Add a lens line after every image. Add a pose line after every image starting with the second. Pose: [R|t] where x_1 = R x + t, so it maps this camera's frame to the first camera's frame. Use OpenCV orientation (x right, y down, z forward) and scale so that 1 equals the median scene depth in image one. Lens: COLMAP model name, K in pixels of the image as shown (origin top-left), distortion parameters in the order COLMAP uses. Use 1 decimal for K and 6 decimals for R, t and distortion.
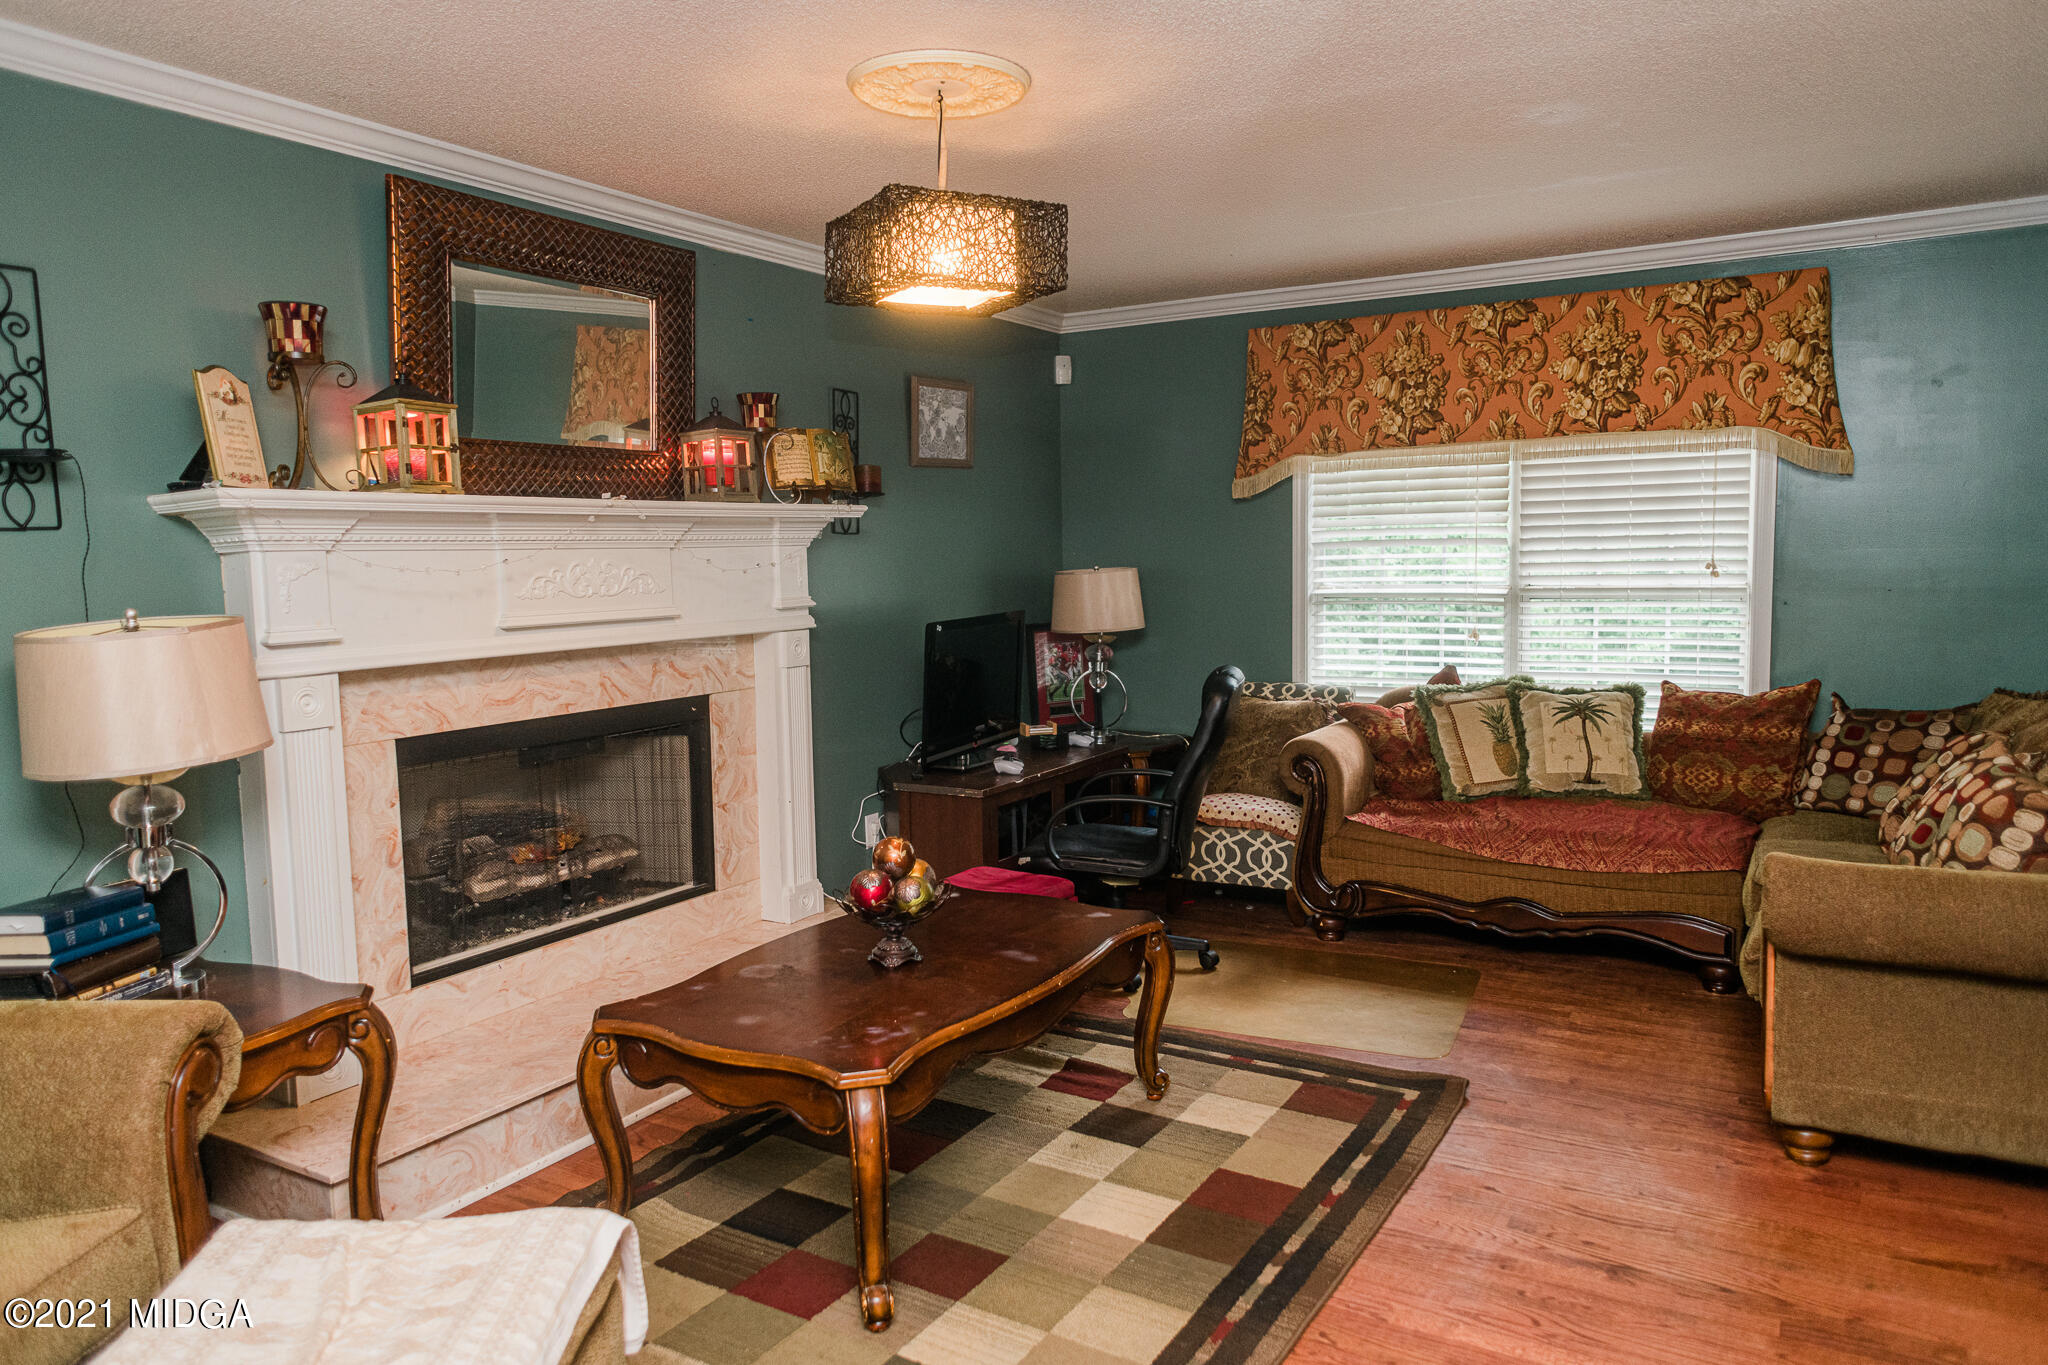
lens RADIAL K [[1385.8, 0, 1014.1], [0, 1385.8, 672.1], [0, 0, 1]] dist [0.033142, -0.032009]
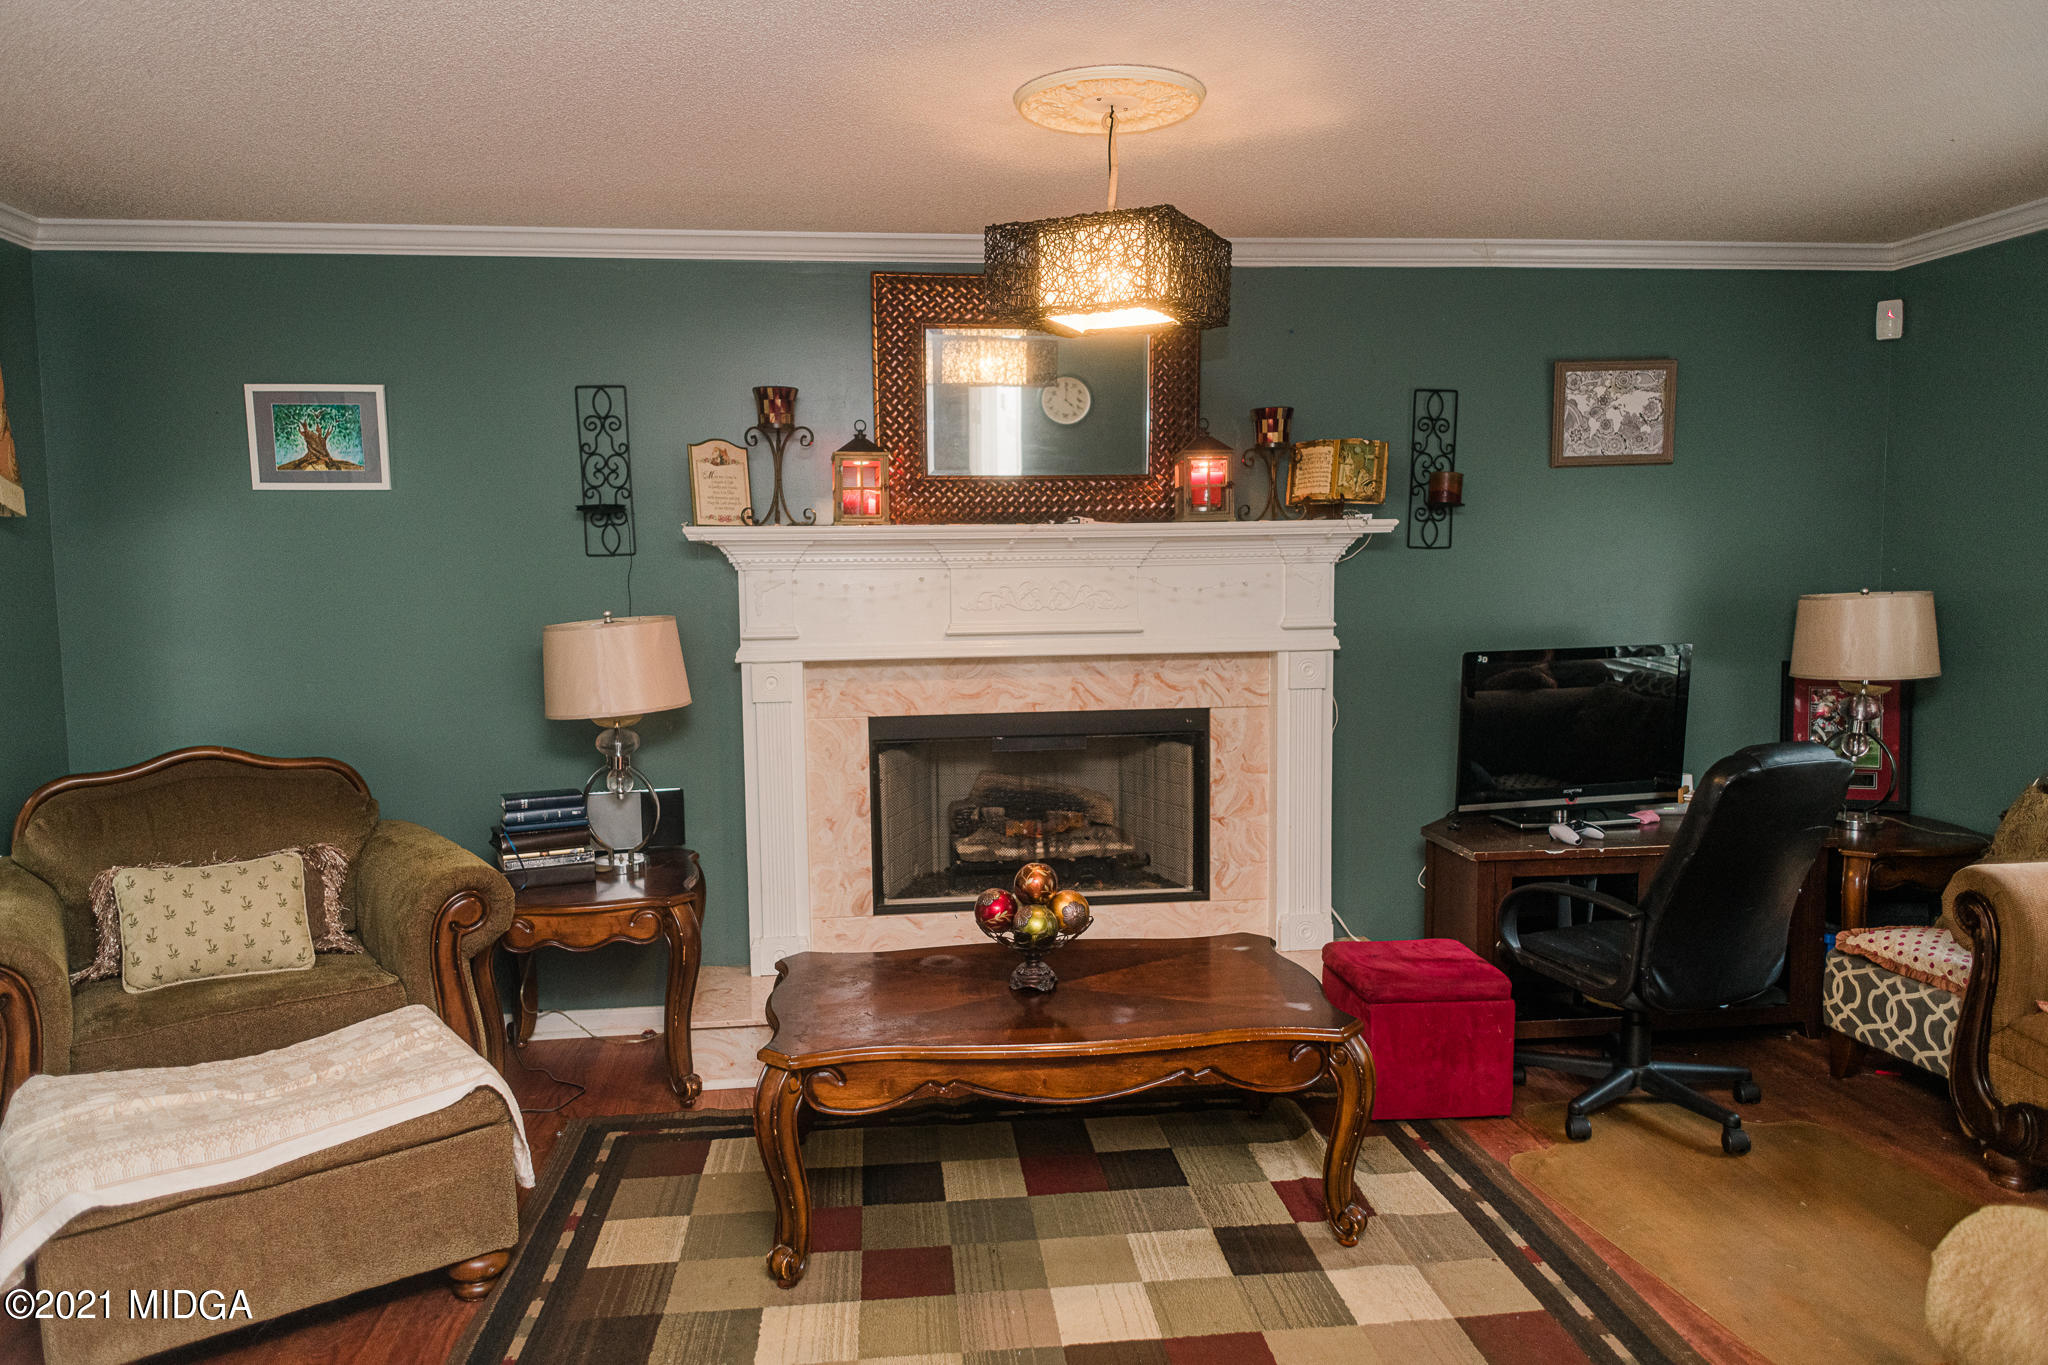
lens RADIAL K [[1385.8, 0, 1014.1], [0, 1385.8, 672.1], [0, 0, 1]] dist [0.033142, -0.032009]
pose [[0.605549, 0.079509, -0.791826, 0.522323], [-0.069569, 0.996476, 0.046856, -0.050447], [0.792761, 0.026712, 0.608947, 0.275880]]
